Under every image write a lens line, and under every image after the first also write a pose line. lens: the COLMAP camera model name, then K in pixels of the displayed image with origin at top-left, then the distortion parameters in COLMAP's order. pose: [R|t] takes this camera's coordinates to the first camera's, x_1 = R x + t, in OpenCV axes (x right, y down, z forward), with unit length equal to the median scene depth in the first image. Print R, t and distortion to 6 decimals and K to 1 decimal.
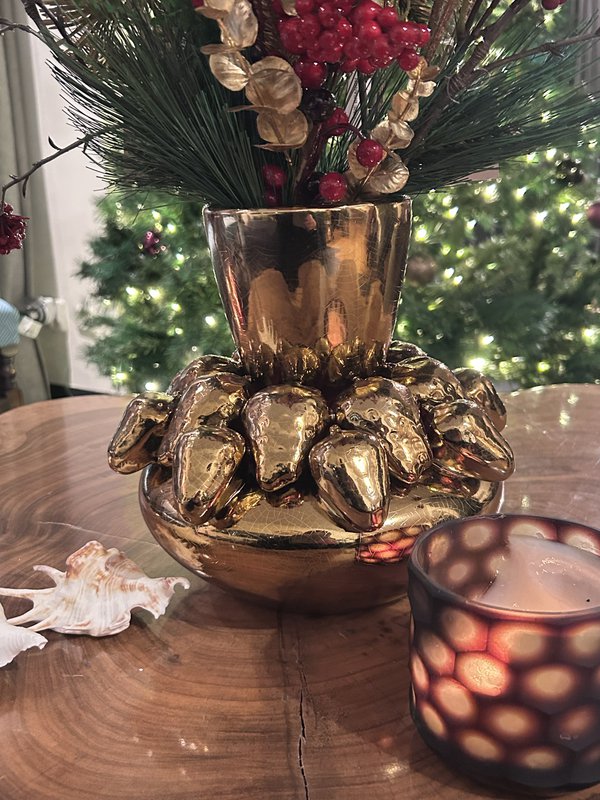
lens RADIAL K [[816.8, 0, 310.9], [0, 816.8, 400.2], [0, 0, 1]] dist [0.052489, -0.026326]
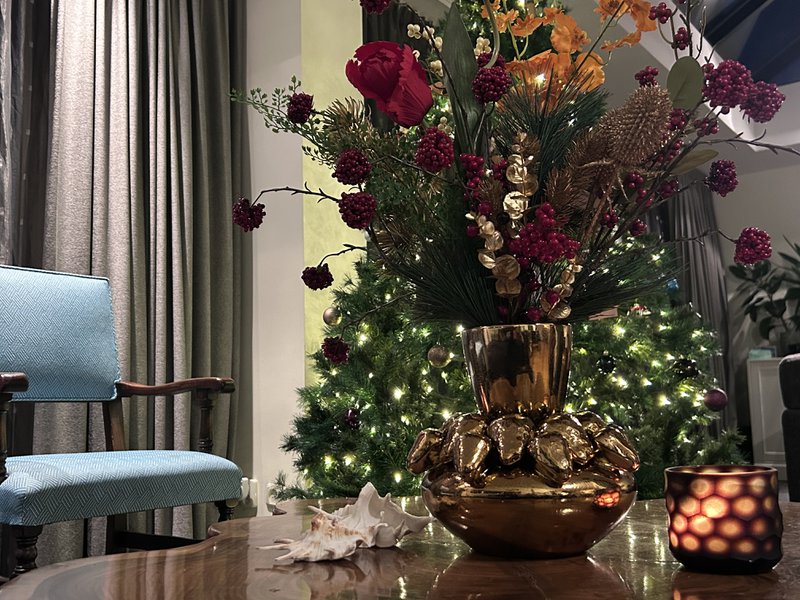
lens RADIAL K [[816.8, 0, 400.0], [0, 816.8, 300.0], [0, 0, 1]] dist [0.052489, -0.026326]
pose [[0.998232, -0.002474, -0.059379, -0.048204], [-0.020444, 0.923865, -0.382173, 0.128036], [0.055803, 0.382712, 0.922181, -0.235254]]
